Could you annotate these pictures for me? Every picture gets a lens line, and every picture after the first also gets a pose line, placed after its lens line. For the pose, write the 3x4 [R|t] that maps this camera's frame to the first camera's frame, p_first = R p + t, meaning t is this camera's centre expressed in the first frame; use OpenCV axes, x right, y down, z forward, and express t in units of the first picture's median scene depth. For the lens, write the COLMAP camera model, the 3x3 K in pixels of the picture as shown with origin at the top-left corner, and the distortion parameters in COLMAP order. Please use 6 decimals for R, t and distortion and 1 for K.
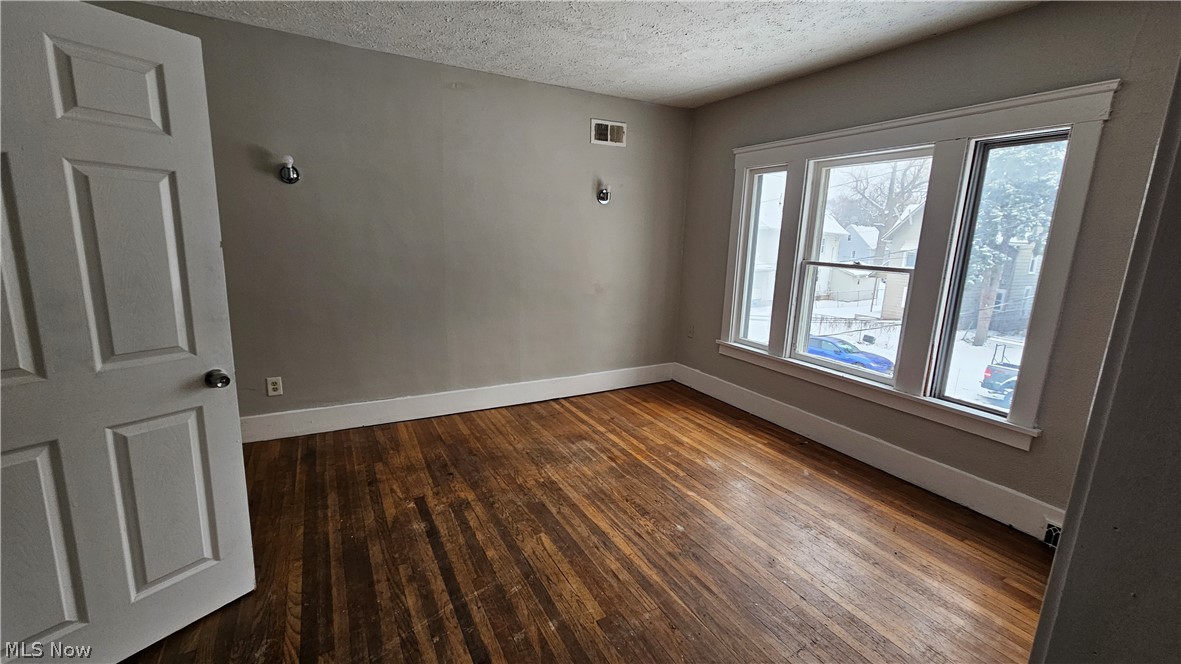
lens RADIAL K [[487.2, 0, 586.2], [0, 487.2, 324.4], [0, 0, 1]] dist [0.000419, 0.001297]
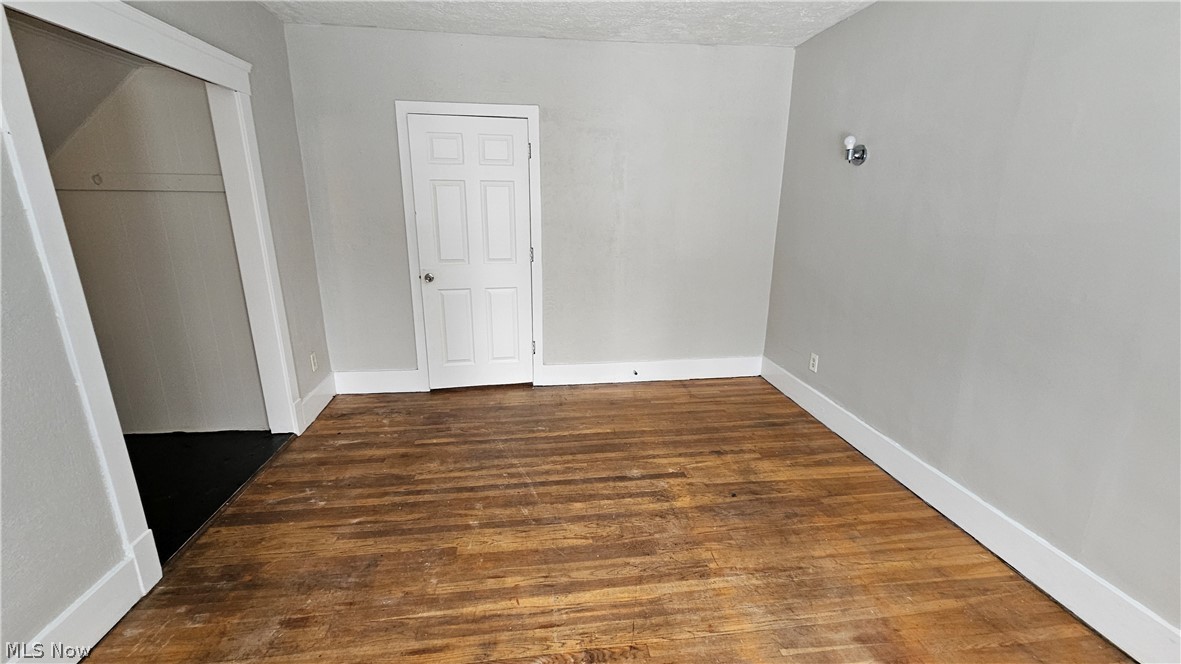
lens RADIAL K [[487.2, 0, 594.0], [0, 487.2, 331.0], [0, 0, 1]] dist [0.000419, 0.001297]
pose [[-0.367068, 0.205137, -0.907293, 0.642082], [-0.191676, 0.937767, 0.289574, -0.202225], [0.910231, 0.280200, -0.304904, 1.144421]]
